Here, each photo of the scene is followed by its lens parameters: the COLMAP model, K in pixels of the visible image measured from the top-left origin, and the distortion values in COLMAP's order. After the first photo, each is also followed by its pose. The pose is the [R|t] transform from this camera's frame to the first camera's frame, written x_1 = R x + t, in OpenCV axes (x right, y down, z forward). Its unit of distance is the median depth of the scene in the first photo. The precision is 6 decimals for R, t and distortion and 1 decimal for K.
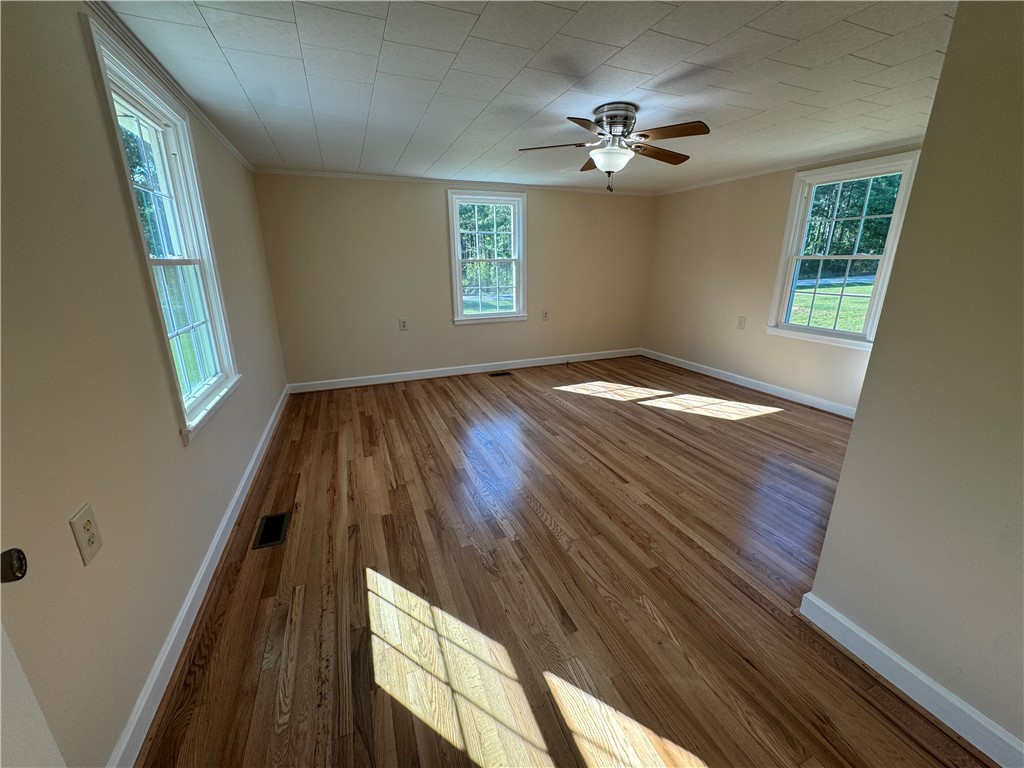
lens RADIAL K [[407.3, 0, 510.6], [0, 407.3, 381.1], [0, 0, 1]] dist [-0.000398, 0.000382]
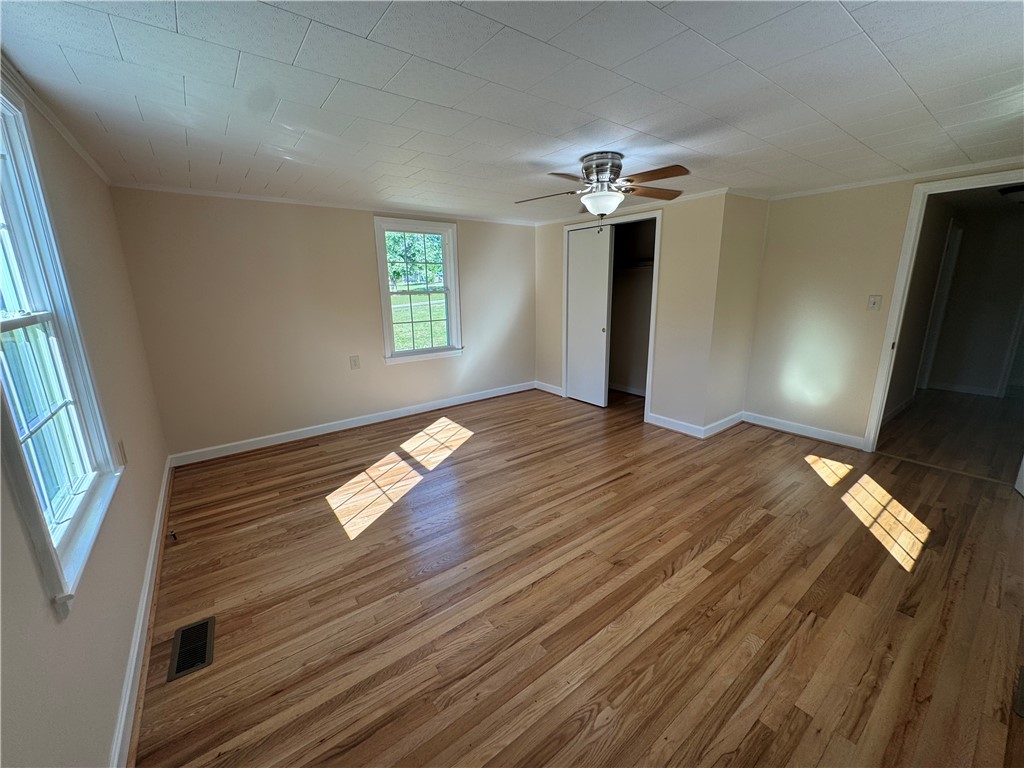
lens RADIAL K [[407.3, 0, 511.4], [0, 407.3, 381.8], [0, 0, 1]] dist [-0.000398, 0.000382]
pose [[-0.267676, -0.219376, 0.938202, -0.794842], [0.287306, 0.911264, 0.295048, -0.523911], [-0.919676, 0.348529, -0.180896, 1.617652]]
